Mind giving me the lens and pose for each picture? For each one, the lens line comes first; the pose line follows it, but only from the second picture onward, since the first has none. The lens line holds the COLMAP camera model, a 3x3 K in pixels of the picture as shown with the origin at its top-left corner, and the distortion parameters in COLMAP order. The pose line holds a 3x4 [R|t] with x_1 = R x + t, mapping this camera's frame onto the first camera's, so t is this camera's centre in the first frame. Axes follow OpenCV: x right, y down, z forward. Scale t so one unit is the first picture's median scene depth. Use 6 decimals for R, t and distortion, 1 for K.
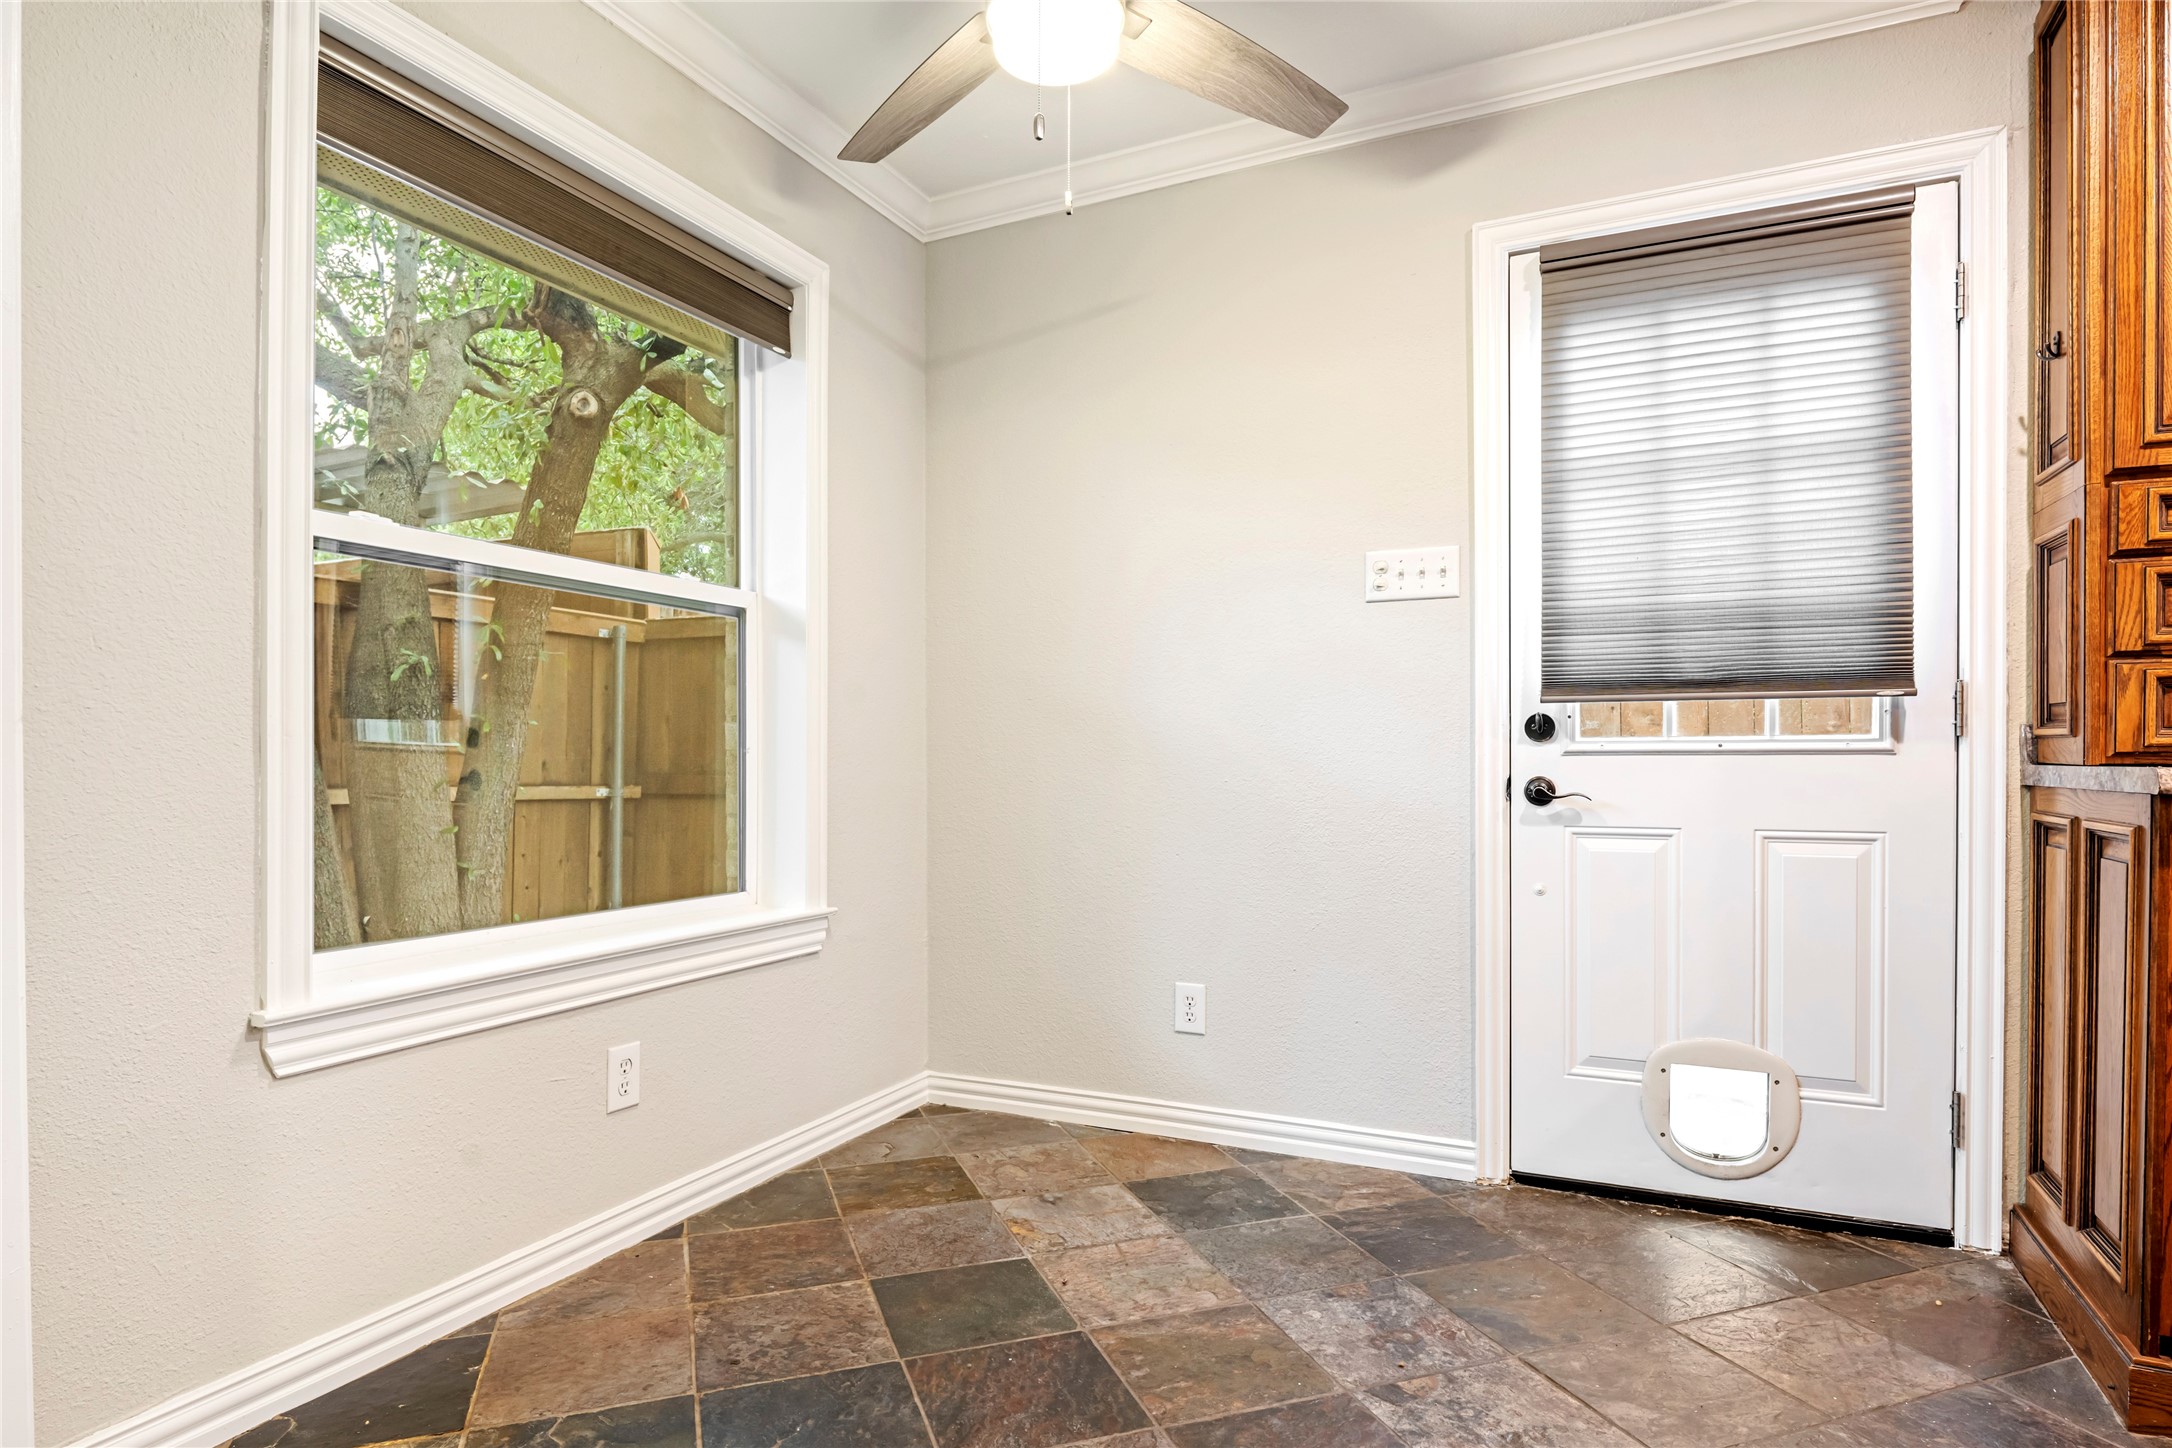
lens RADIAL K [[1184.9, 0, 1079.4], [0, 1184.9, 773.5], [0, 0, 1]] dist [-0.000312, -0.005781]
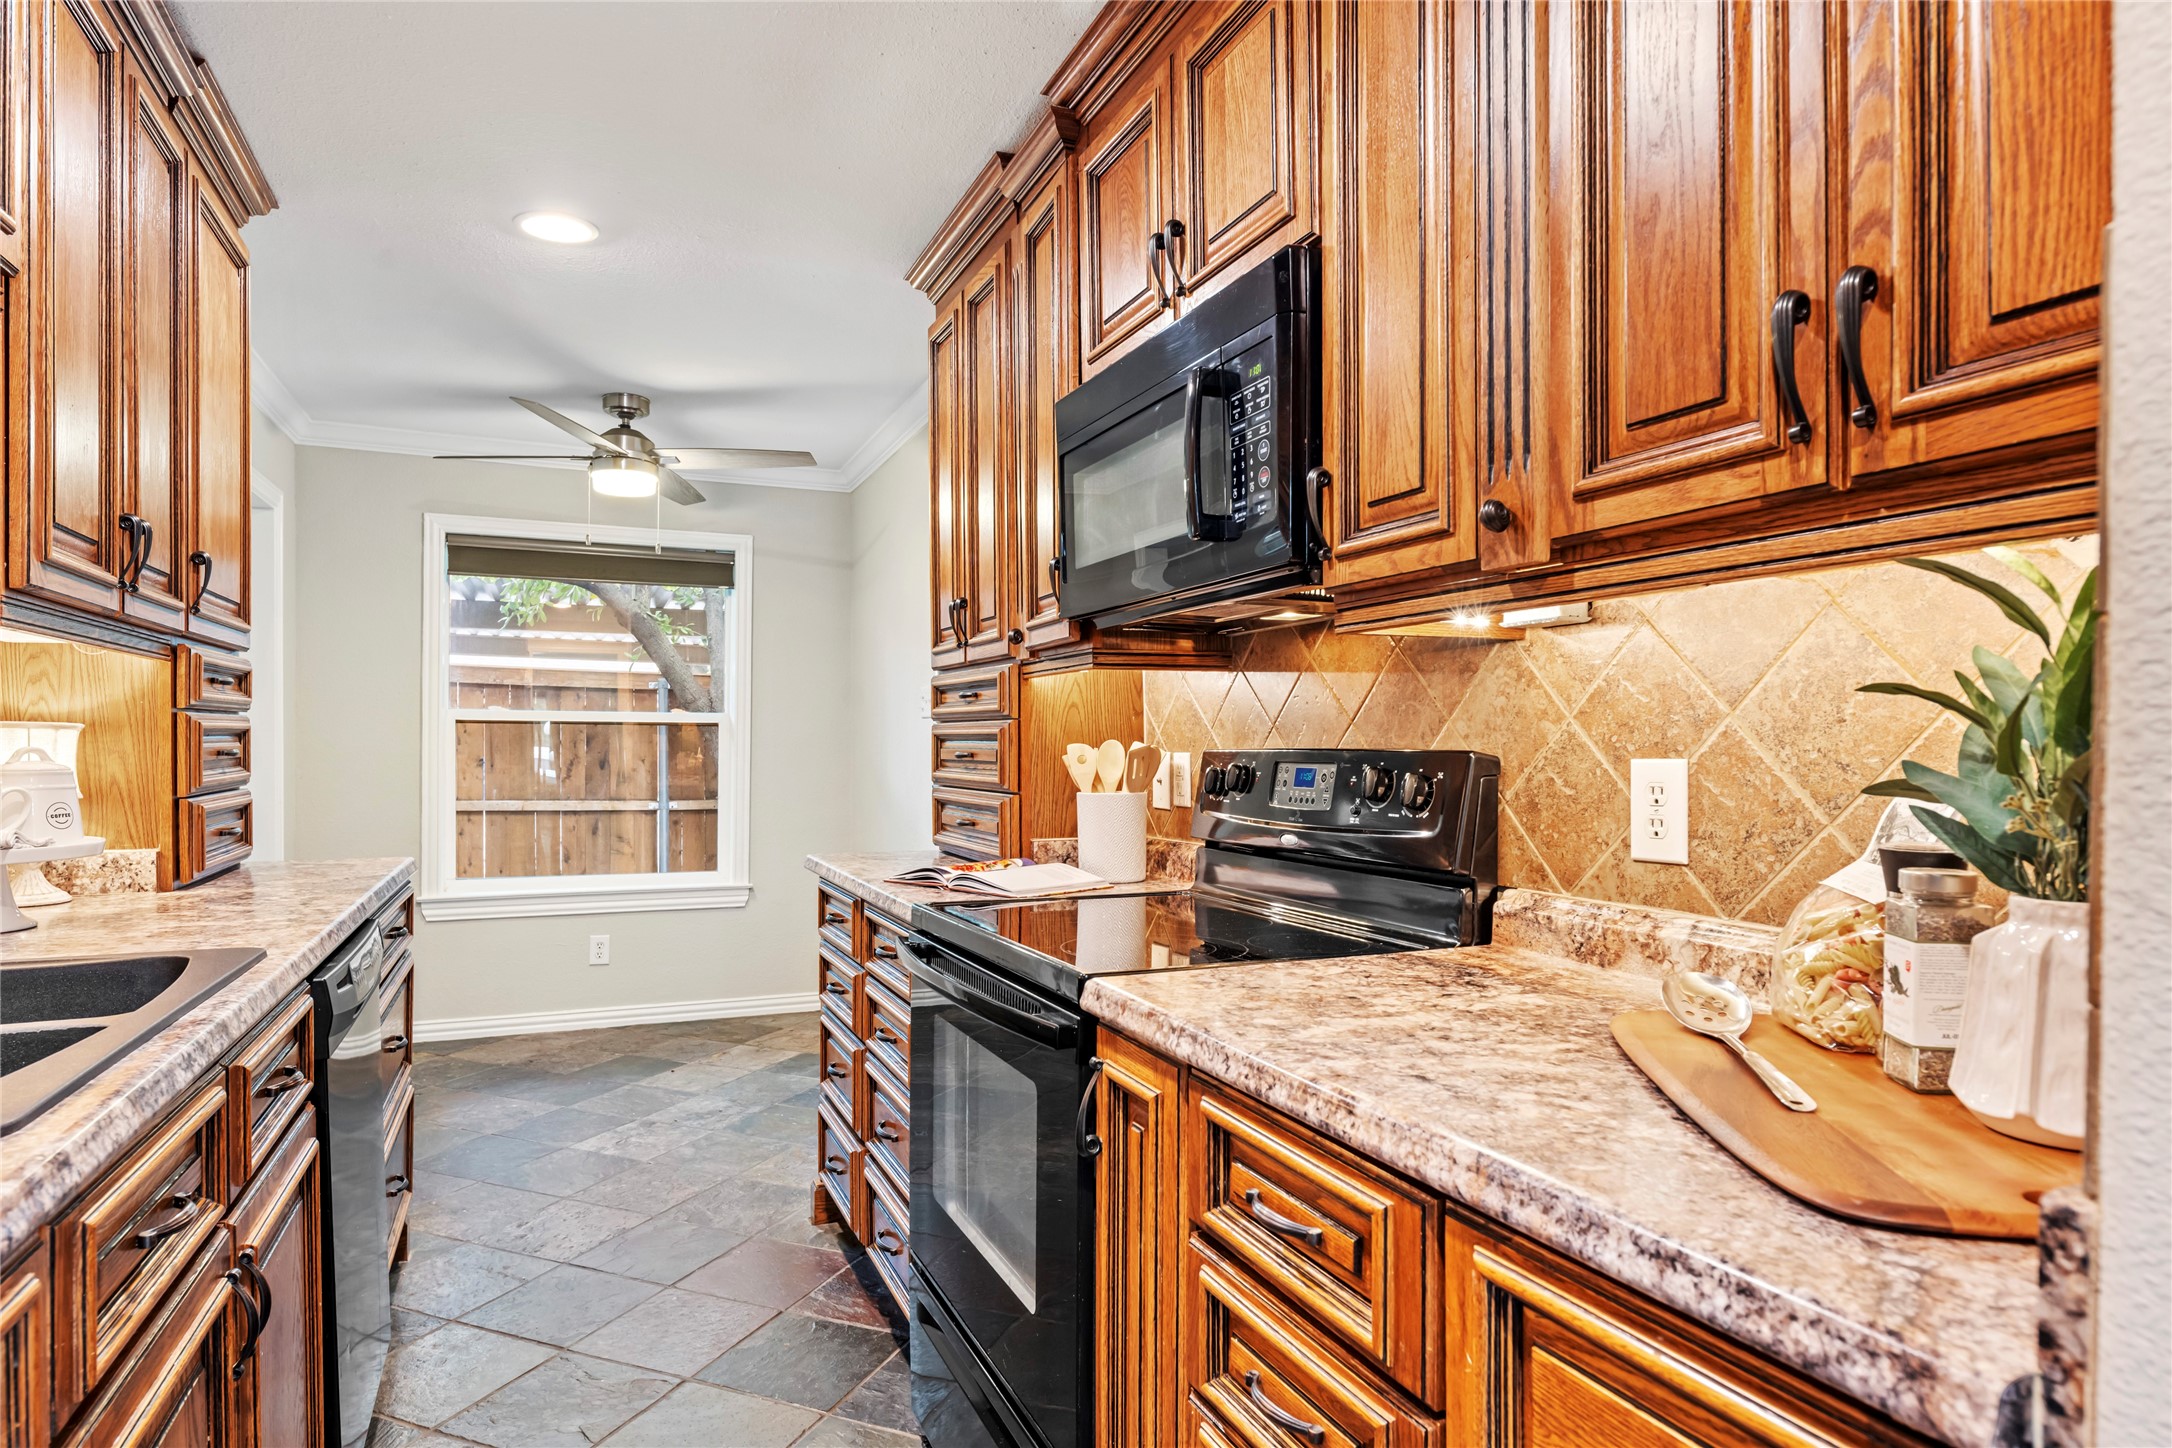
lens RADIAL K [[1215.1, 0, 1077.8], [0, 1215.1, 760.2], [0, 0, 1]] dist [-0.000515, -0.005661]
pose [[0.748727, 0.011972, -0.662770, 1.806907], [-0.010432, 0.999926, 0.006276, -0.121694], [0.662796, 0.002215, 0.748796, -0.100723]]
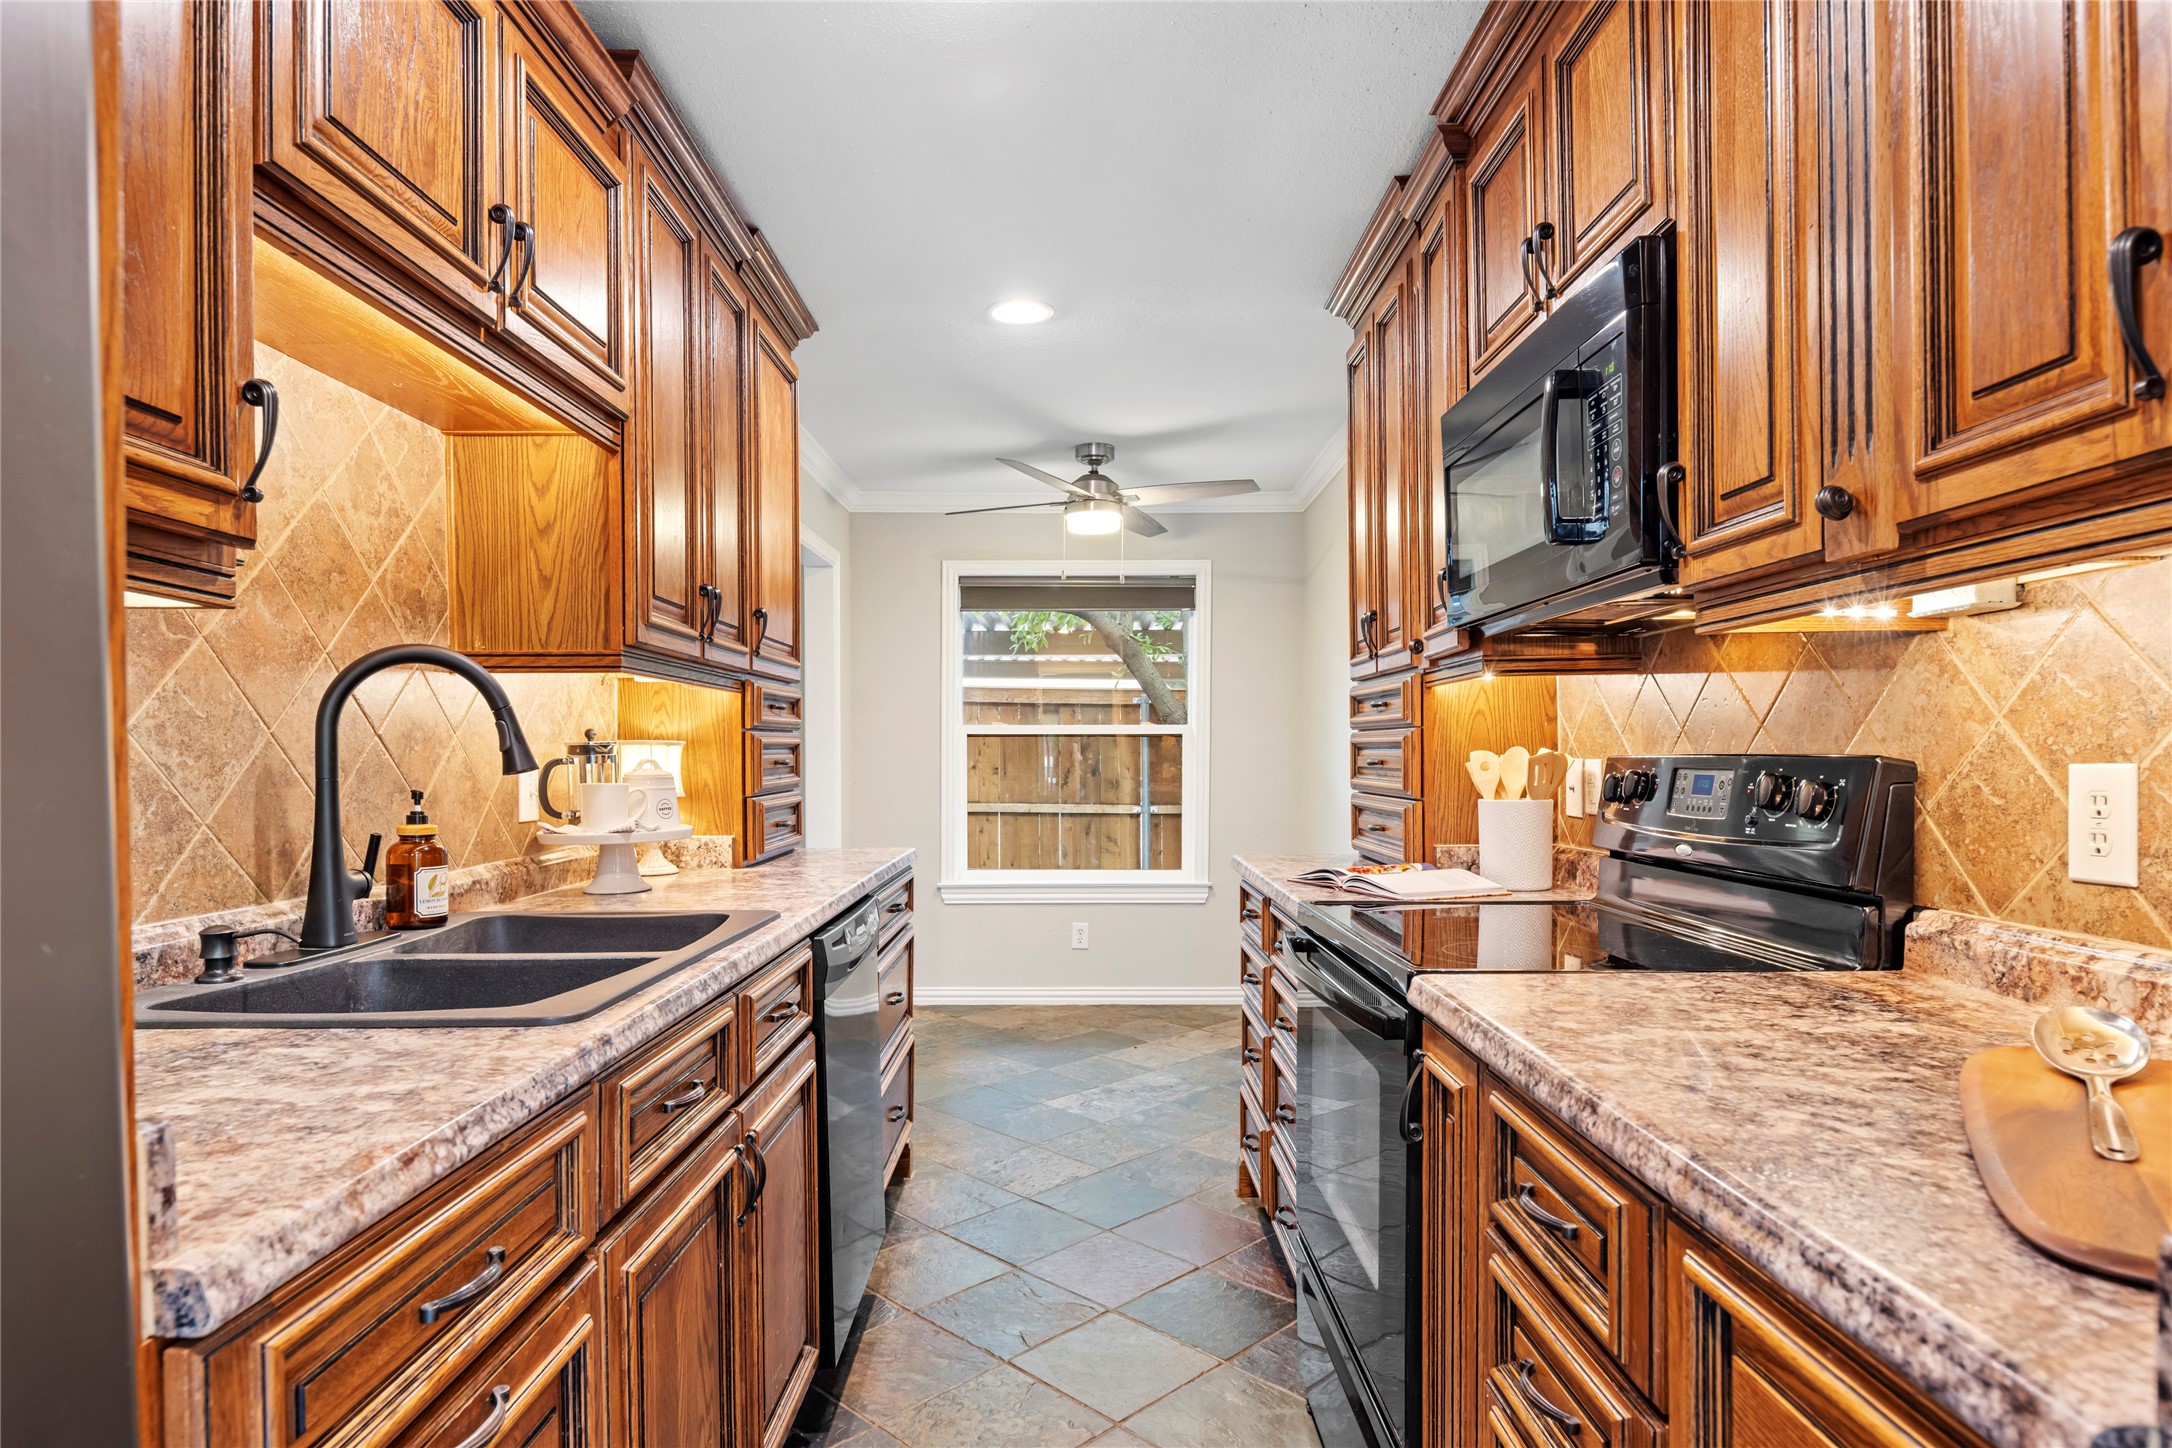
lens RADIAL K [[1184.9, 0, 1079.4], [0, 1184.9, 773.5], [0, 0, 1]] dist [-0.000312, -0.005781]
pose [[0.427455, 0.015009, -0.903912, 1.899026], [-0.005585, 0.999887, 0.013961, -0.121903], [0.904019, -0.000920, 0.427491, -0.064971]]
